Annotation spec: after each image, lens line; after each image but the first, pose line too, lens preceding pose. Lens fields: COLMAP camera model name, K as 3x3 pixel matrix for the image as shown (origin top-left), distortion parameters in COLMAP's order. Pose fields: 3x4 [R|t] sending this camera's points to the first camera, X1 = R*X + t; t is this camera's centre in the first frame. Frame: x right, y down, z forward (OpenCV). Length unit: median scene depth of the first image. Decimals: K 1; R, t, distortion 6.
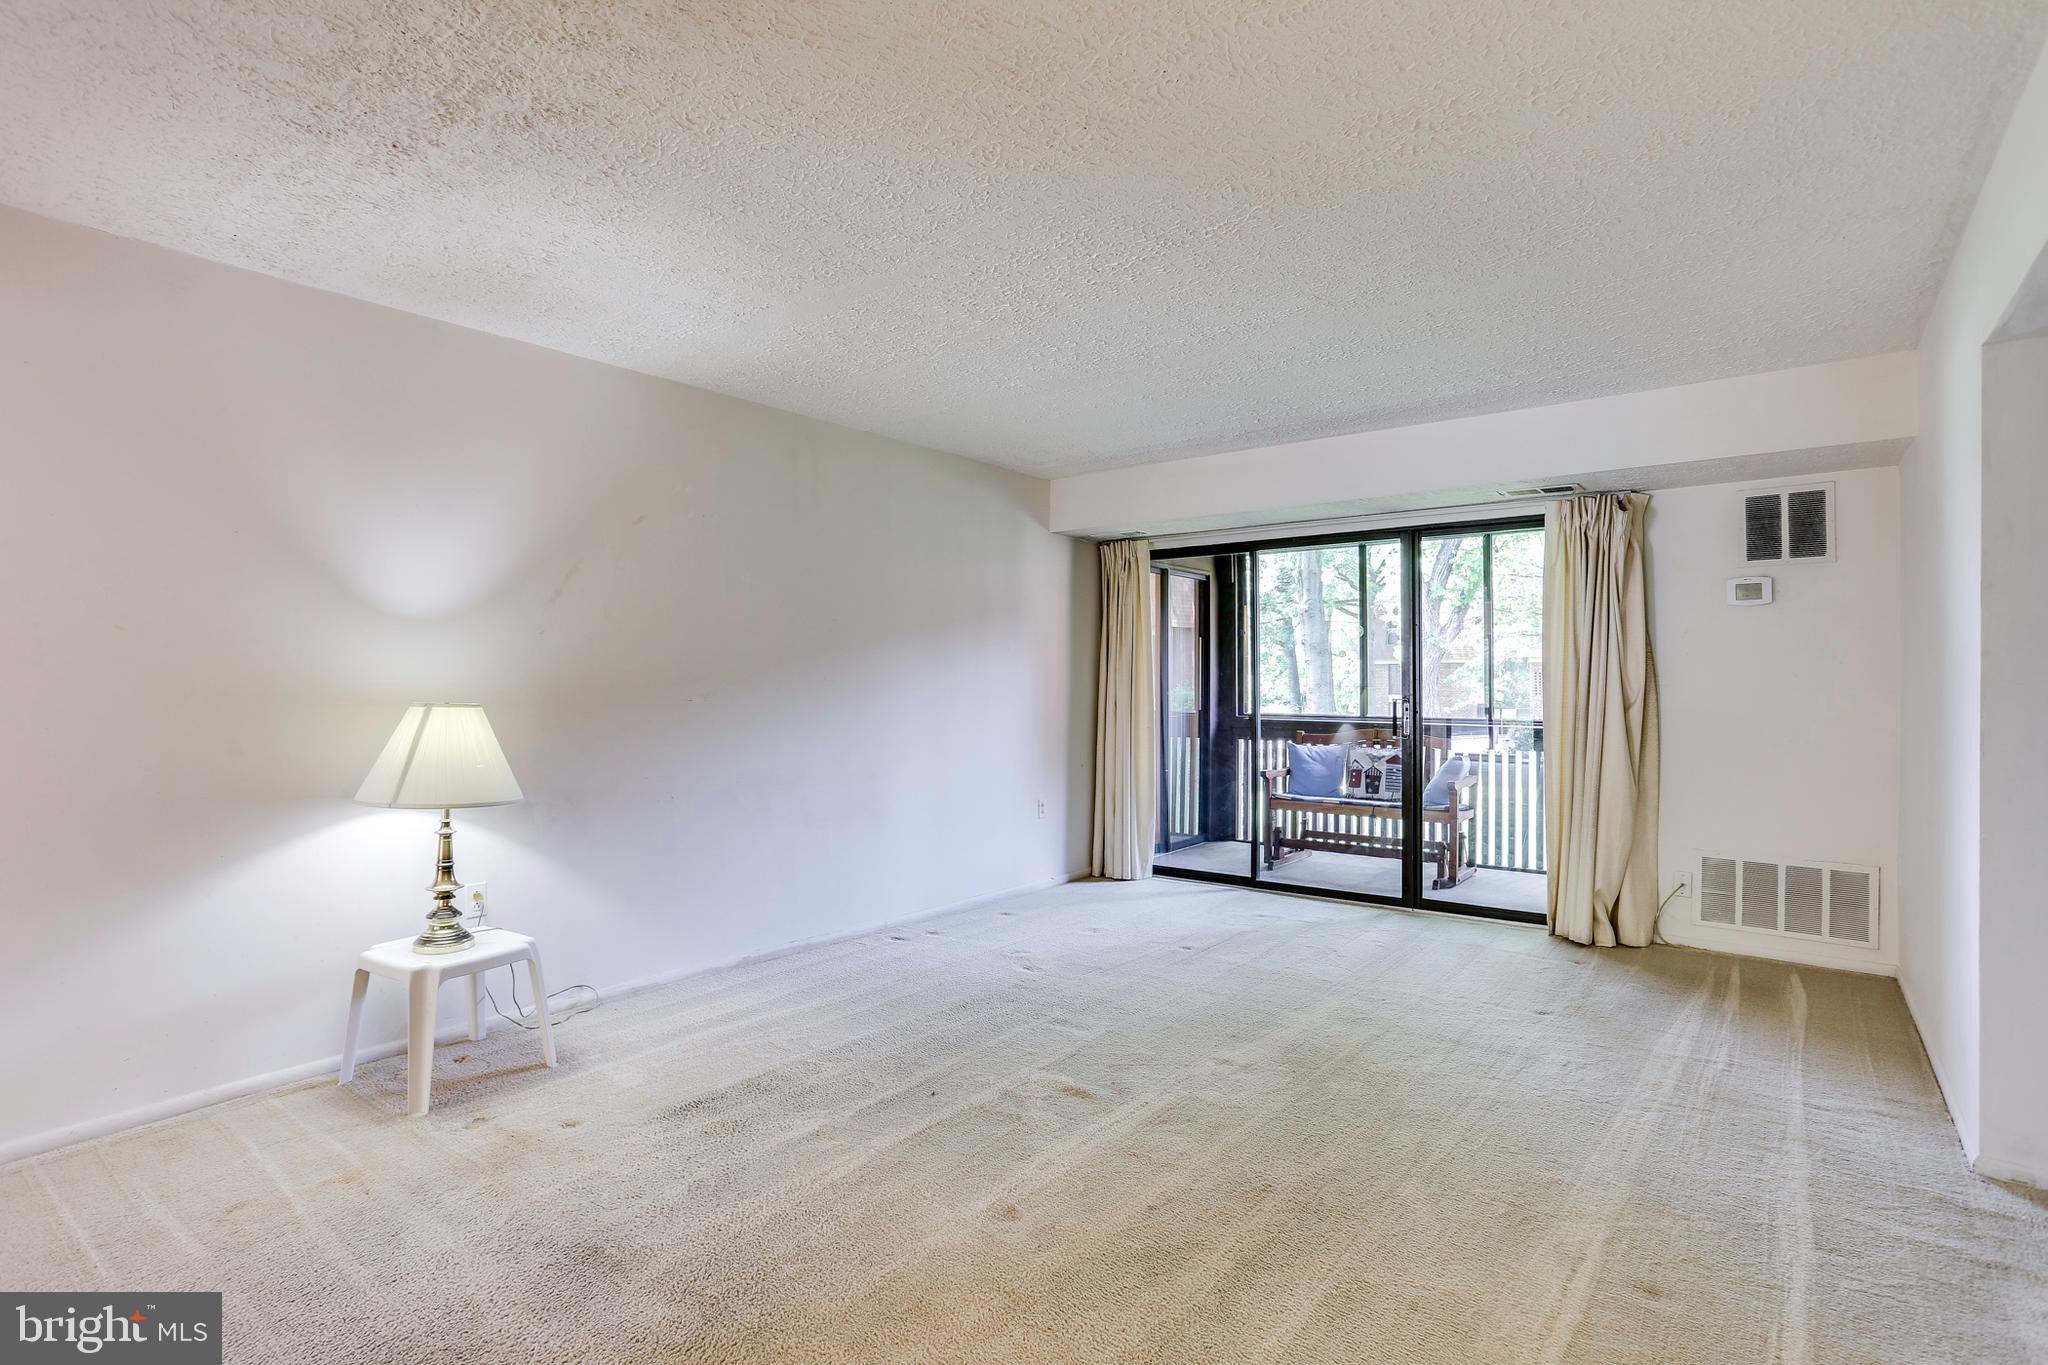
lens RADIAL K [[984.6, 0, 1022.3], [0, 984.6, 670.4], [0, 0, 1]] dist [-0.055446, 0.020834]
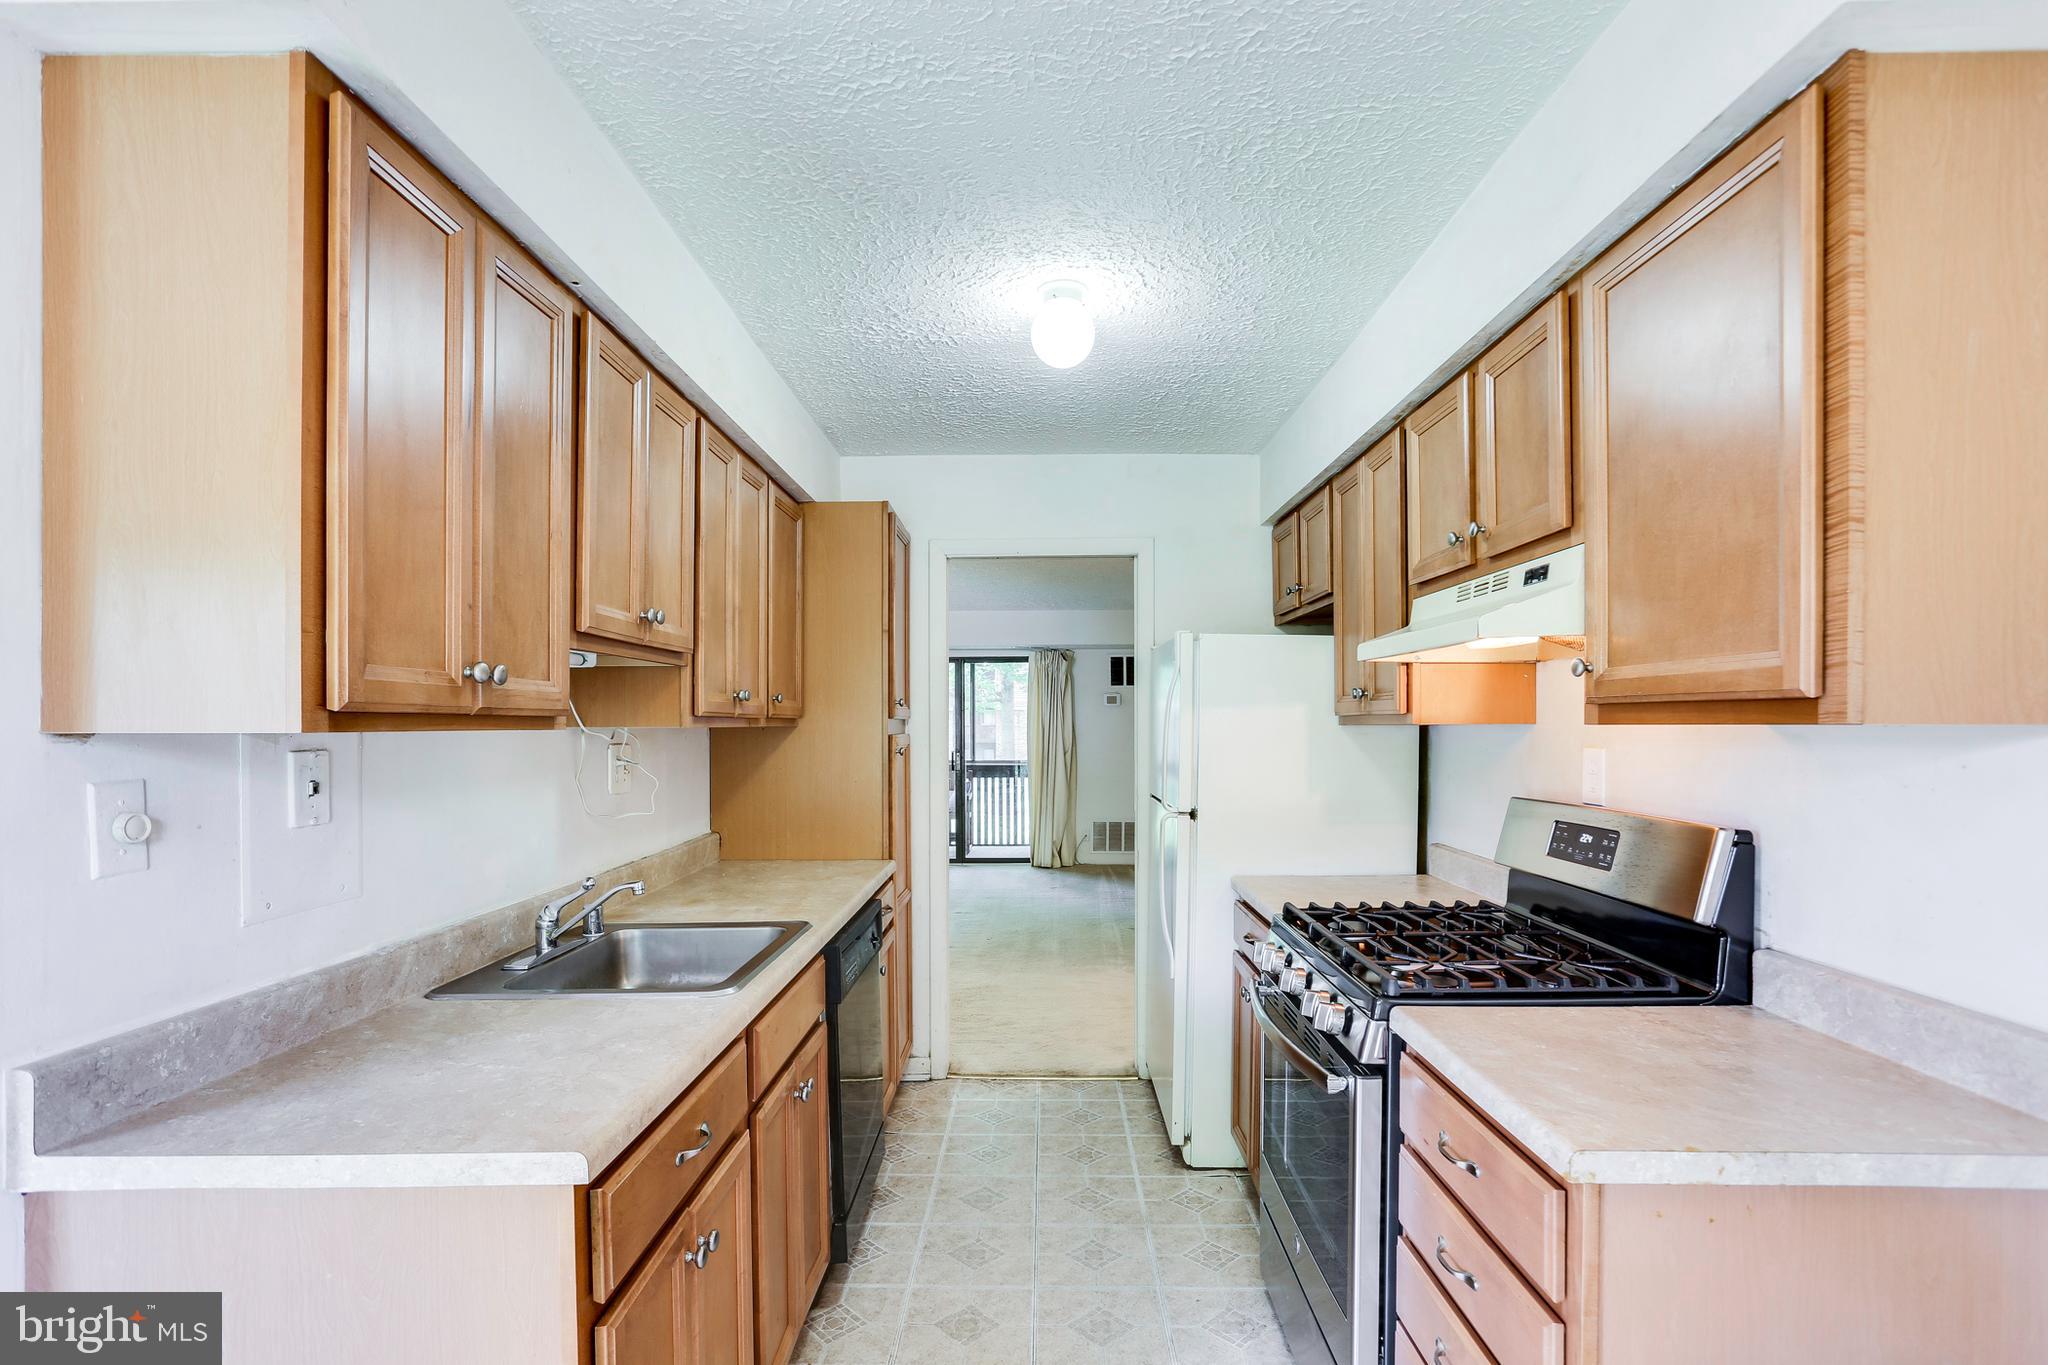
lens RADIAL K [[984.6, 0, 1031.3], [0, 984.6, 726.5], [0, 0, 1]] dist [-0.055446, 0.020834]
pose [[0.792440, -0.007189, 0.609907, -0.746126], [-0.002726, 0.999879, 0.015326, -0.052937], [-0.609943, -0.013808, 0.792325, -0.658719]]
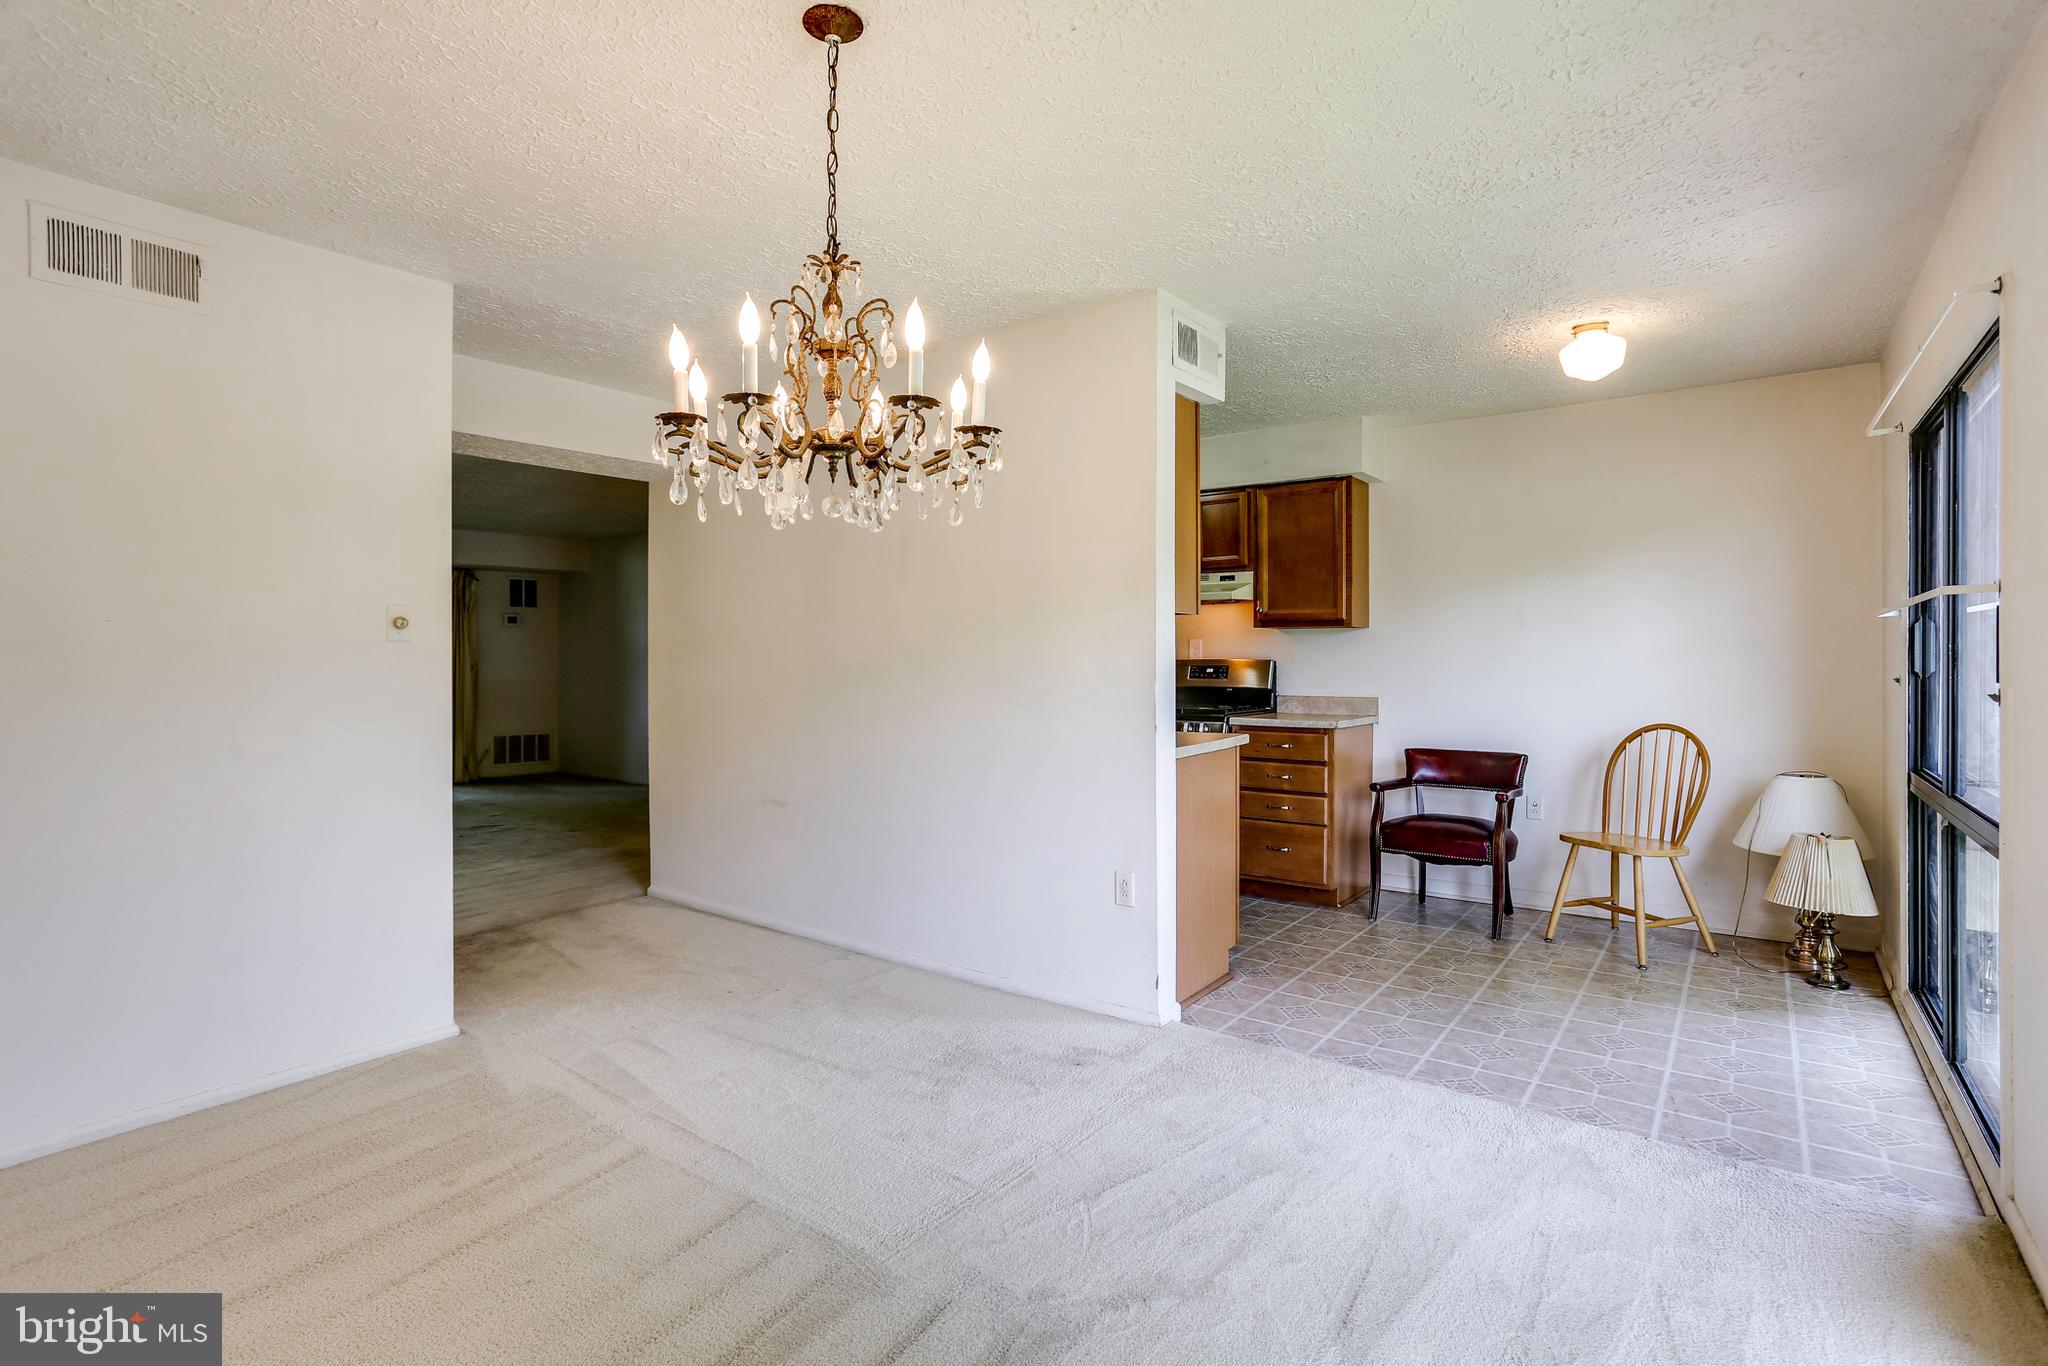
lens RADIAL K [[984.6, 0, 1008.3], [0, 984.6, 653.5], [0, 0, 1]] dist [-0.055446, 0.020834]
pose [[-0.007210, -0.001062, 0.999973, -1.566787], [-0.010898, 0.999940, 0.000984, -0.014423], [-0.999915, -0.010890, -0.007221, -0.179006]]
